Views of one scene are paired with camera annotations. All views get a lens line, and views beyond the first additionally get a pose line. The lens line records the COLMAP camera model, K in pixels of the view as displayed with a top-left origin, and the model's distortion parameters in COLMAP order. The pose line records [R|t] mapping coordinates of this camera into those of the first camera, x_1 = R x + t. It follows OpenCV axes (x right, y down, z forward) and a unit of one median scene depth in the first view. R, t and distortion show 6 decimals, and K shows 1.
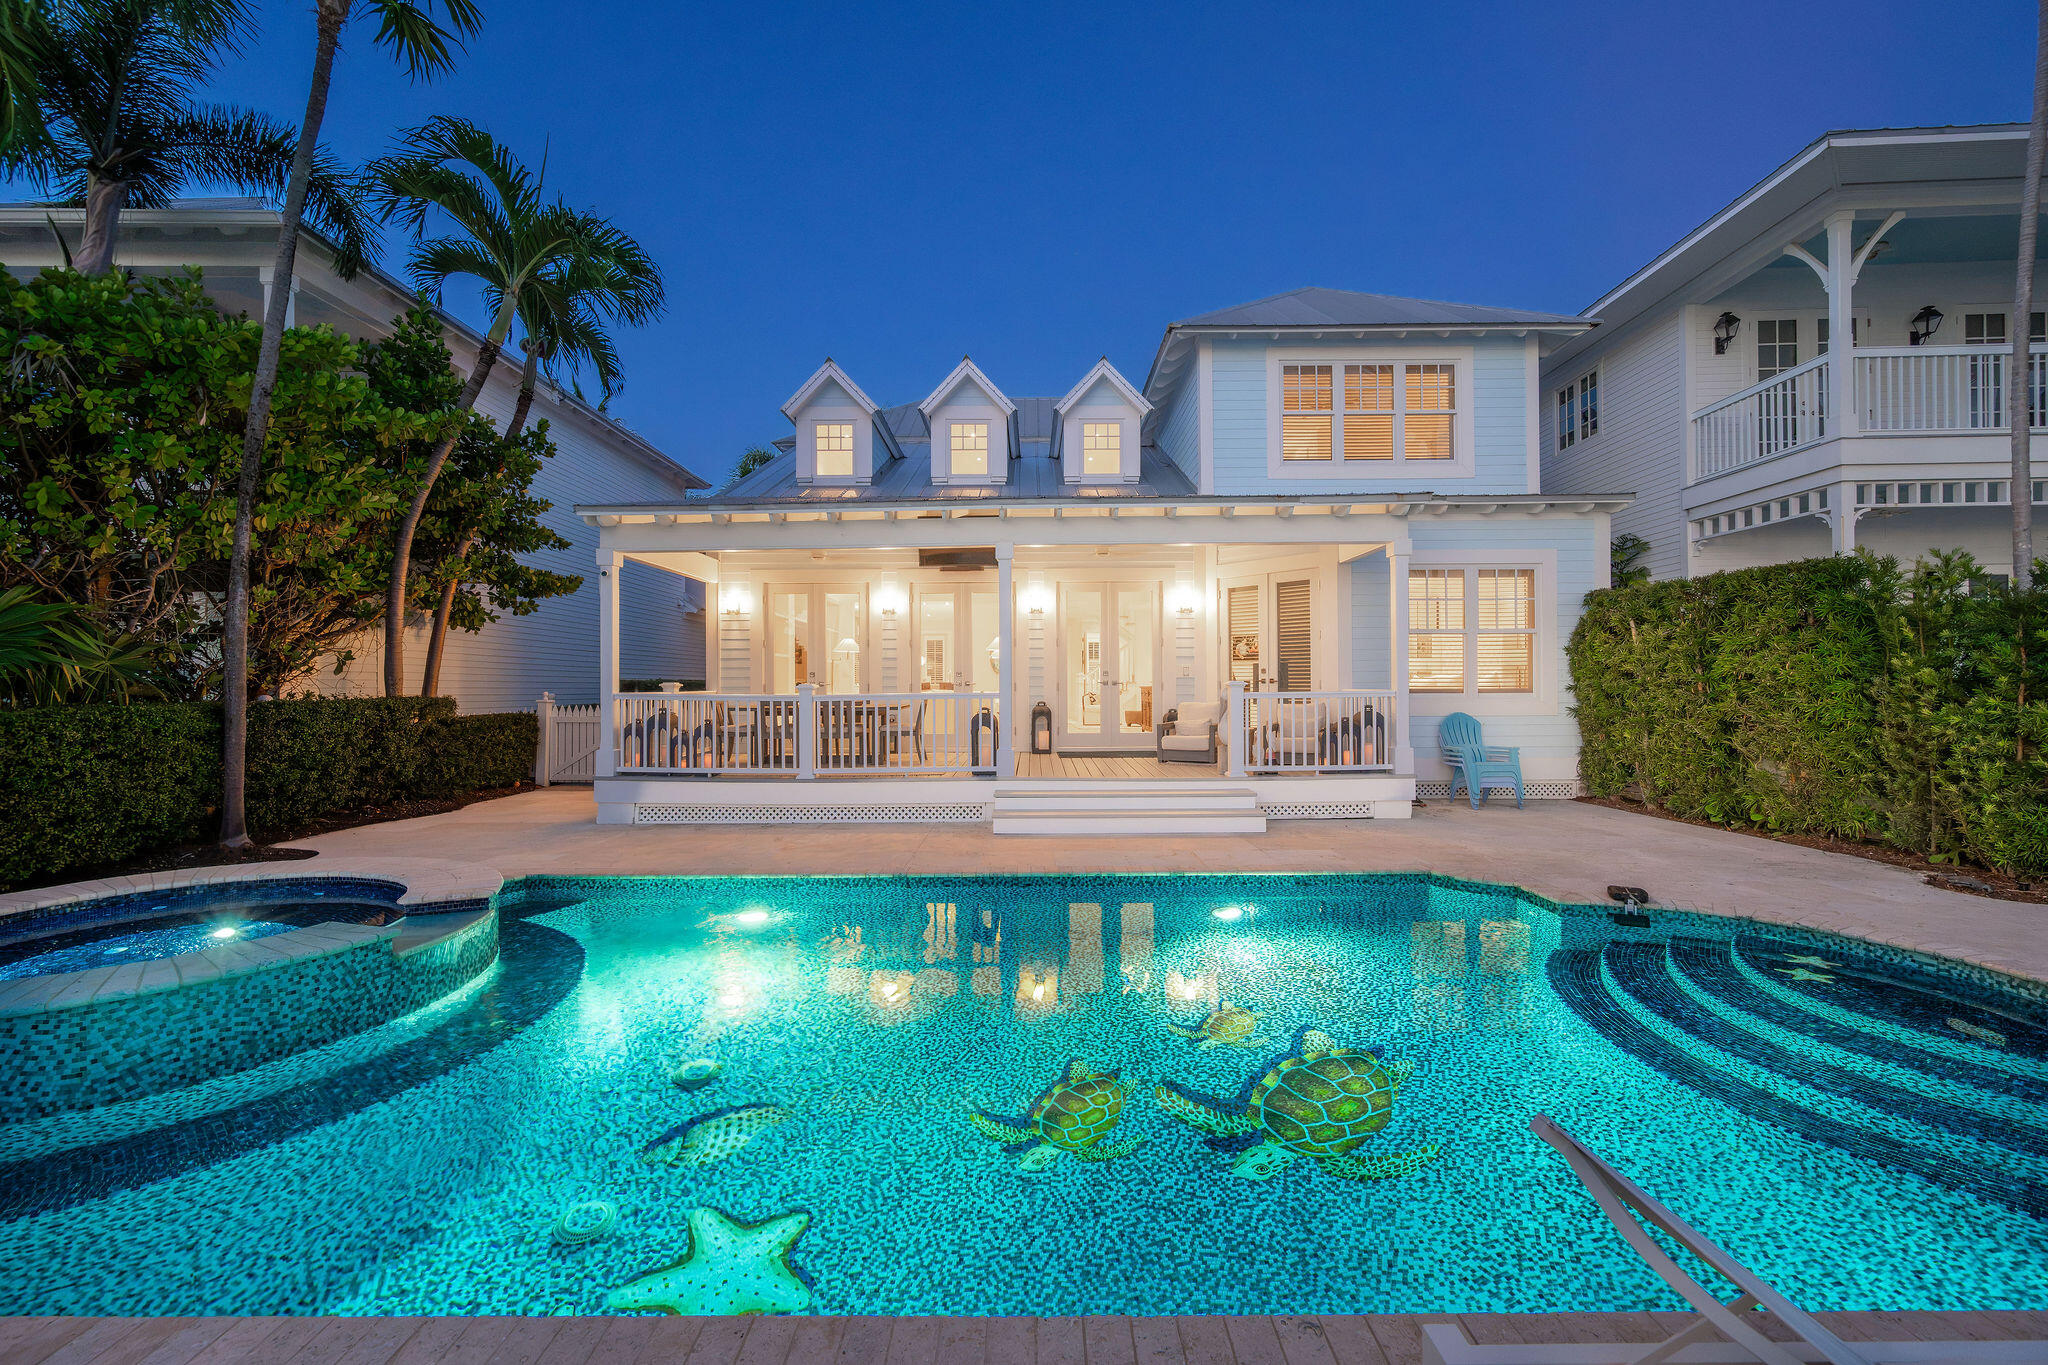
lens RADIAL K [[806.1, 0, 1030.8], [0, 806.1, 681.6], [0, 0, 1]] dist [-0.001282, -0.000319]
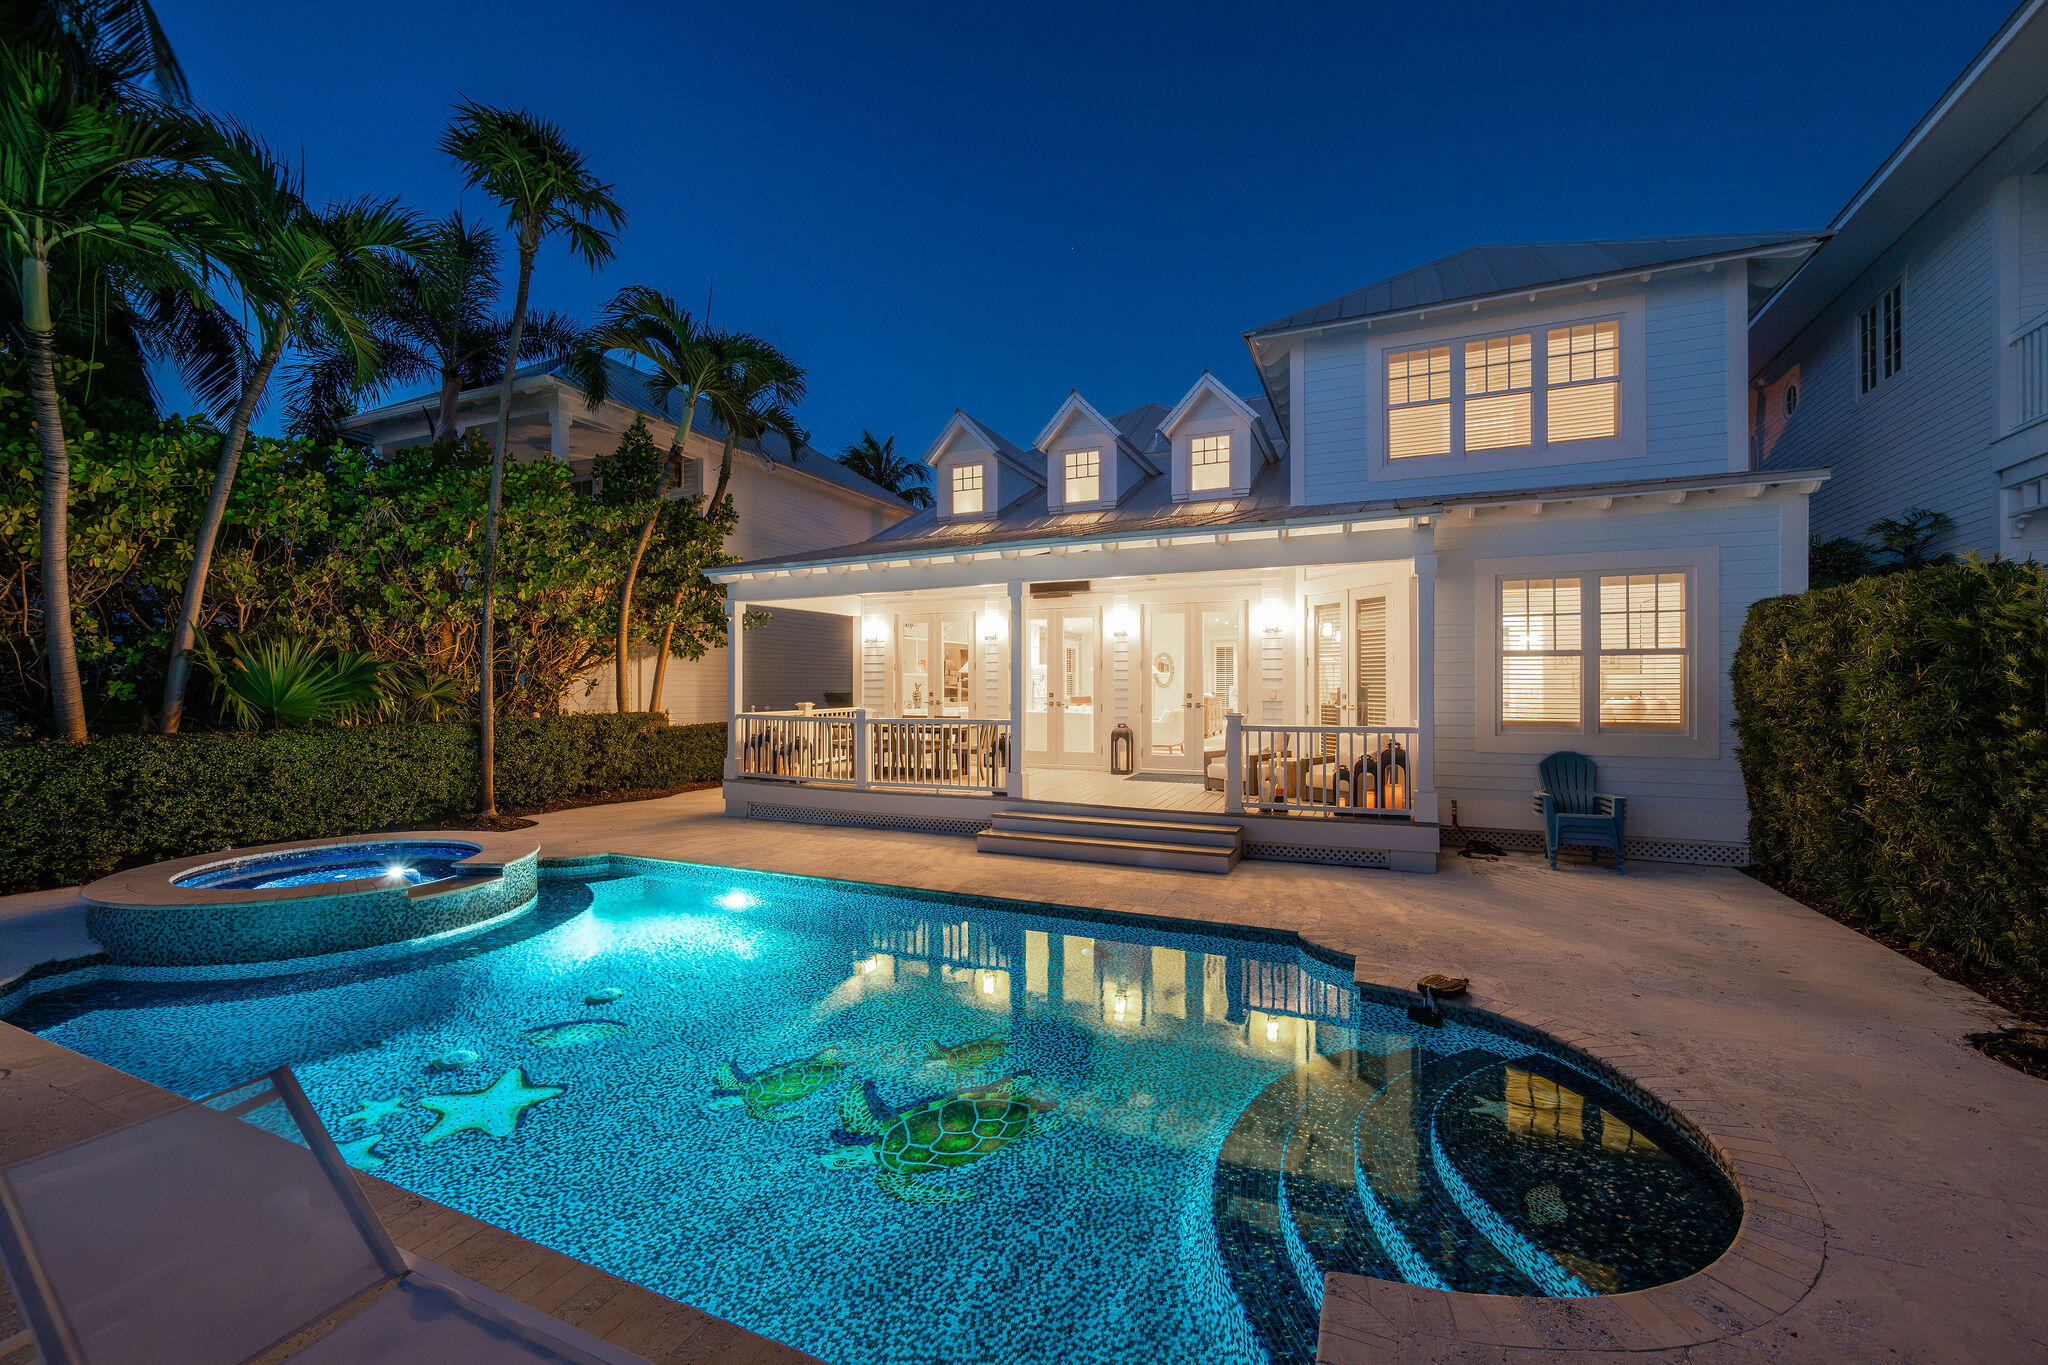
lens RADIAL K [[815.0, 0, 1029.9], [0, 815.0, 684.0], [0, 0, 1]] dist [-0.003206, 0.000229]
pose [[0.916026, 0.004131, -0.401097, 0.357809], [-0.001062, 0.999968, 0.007876, -0.036370], [0.401117, -0.006789, 0.916002, 0.009250]]
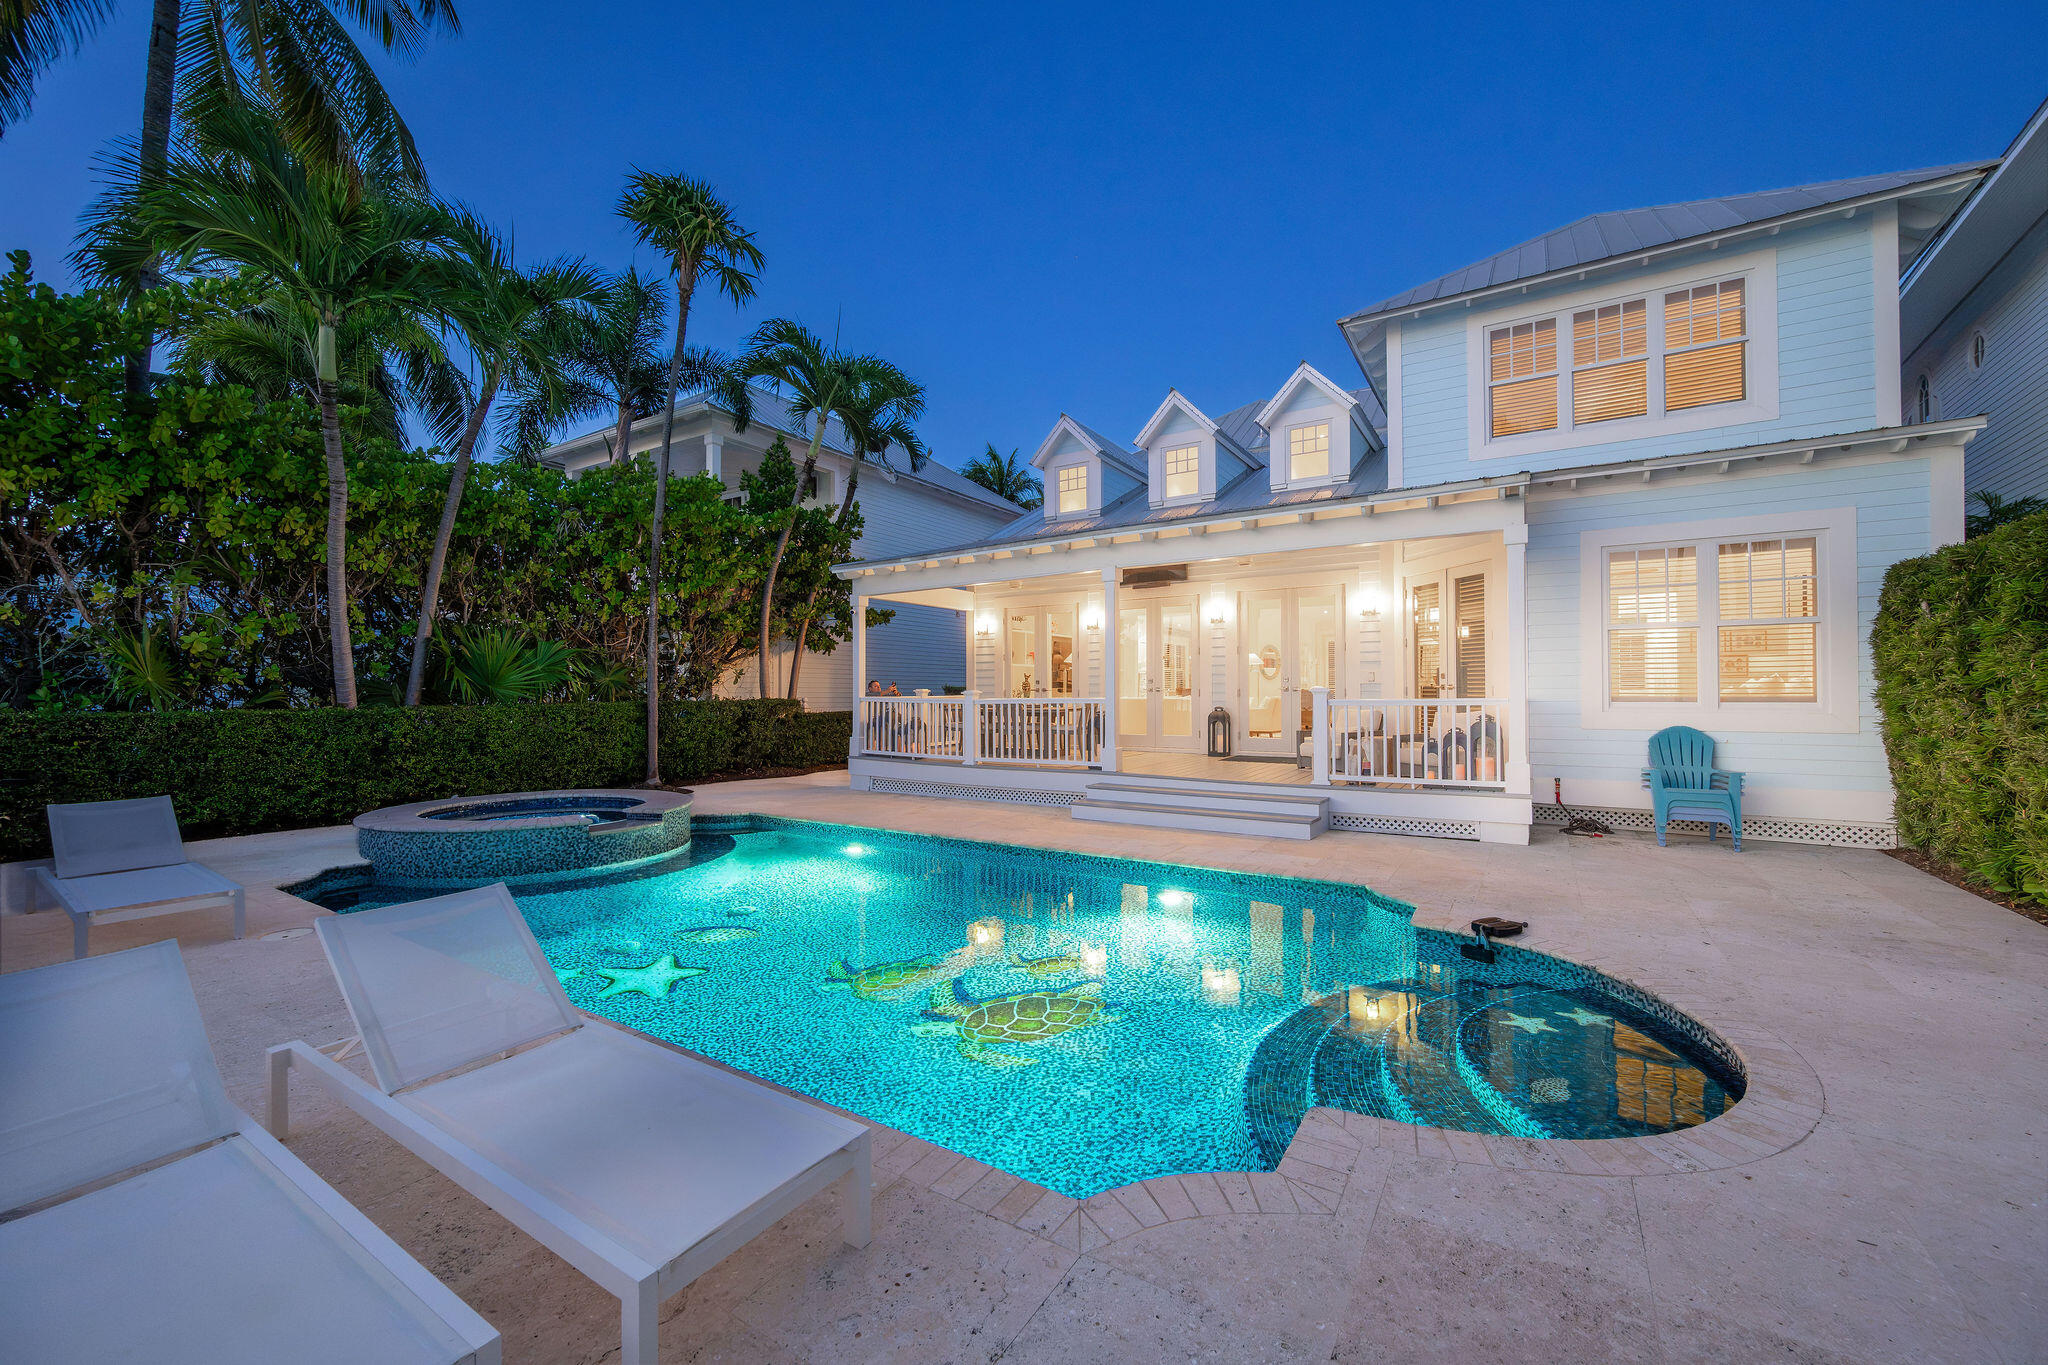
lens RADIAL K [[803.5, 0, 1029.7], [0, 803.5, 683.1], [0, 0, 1]] dist [-0.000568, -0.000351]
pose [[0.844393, -0.004316, -0.535707, 0.409227], [0.002136, 0.999987, -0.004690, -0.002151], [0.535720, 0.002816, 0.844391, -0.019108]]
